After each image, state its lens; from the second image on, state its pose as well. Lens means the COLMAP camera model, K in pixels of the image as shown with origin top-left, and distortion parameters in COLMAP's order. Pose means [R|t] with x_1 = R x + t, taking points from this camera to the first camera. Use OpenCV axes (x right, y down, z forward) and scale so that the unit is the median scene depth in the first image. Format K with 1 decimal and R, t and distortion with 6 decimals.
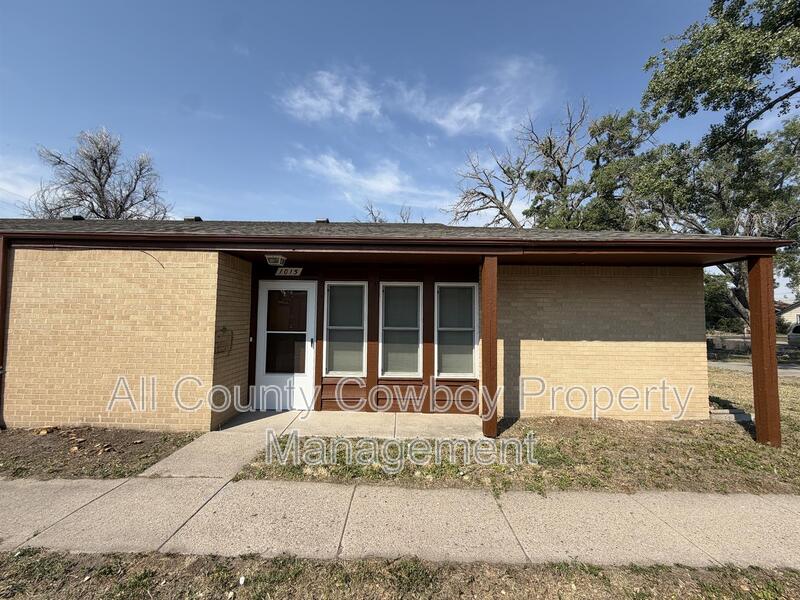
lens RADIAL K [[320.0, 0, 400.0], [0, 320.0, 295.4], [0, 0, 1]] dist [0.005746, -0.000456]
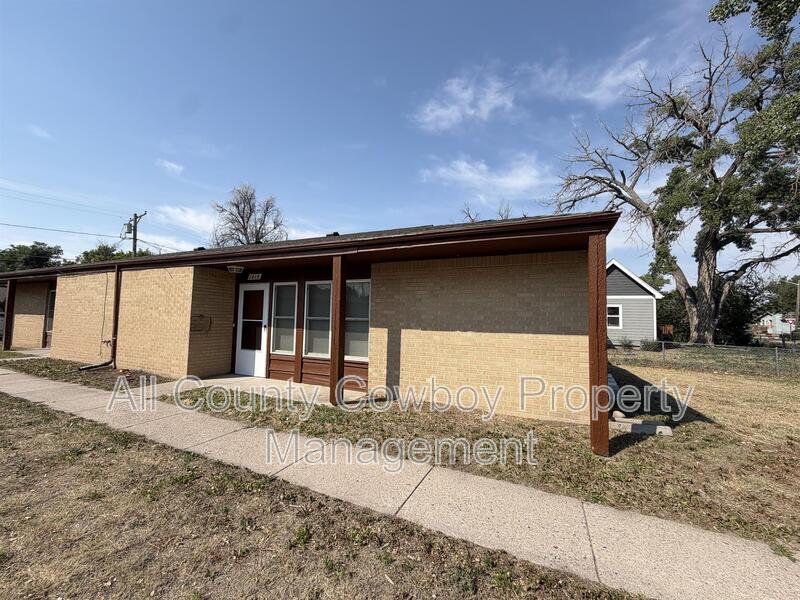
lens RADIAL K [[320.0, 0, 402.8], [0, 320.0, 304.1], [0, 0, 1]] dist [0.005746, -0.000456]
pose [[0.912591, -0.011211, -0.408721, 0.275131], [0.016646, 0.999814, 0.009742, 0.013900], [0.408536, -0.015694, 0.912607, -0.000958]]
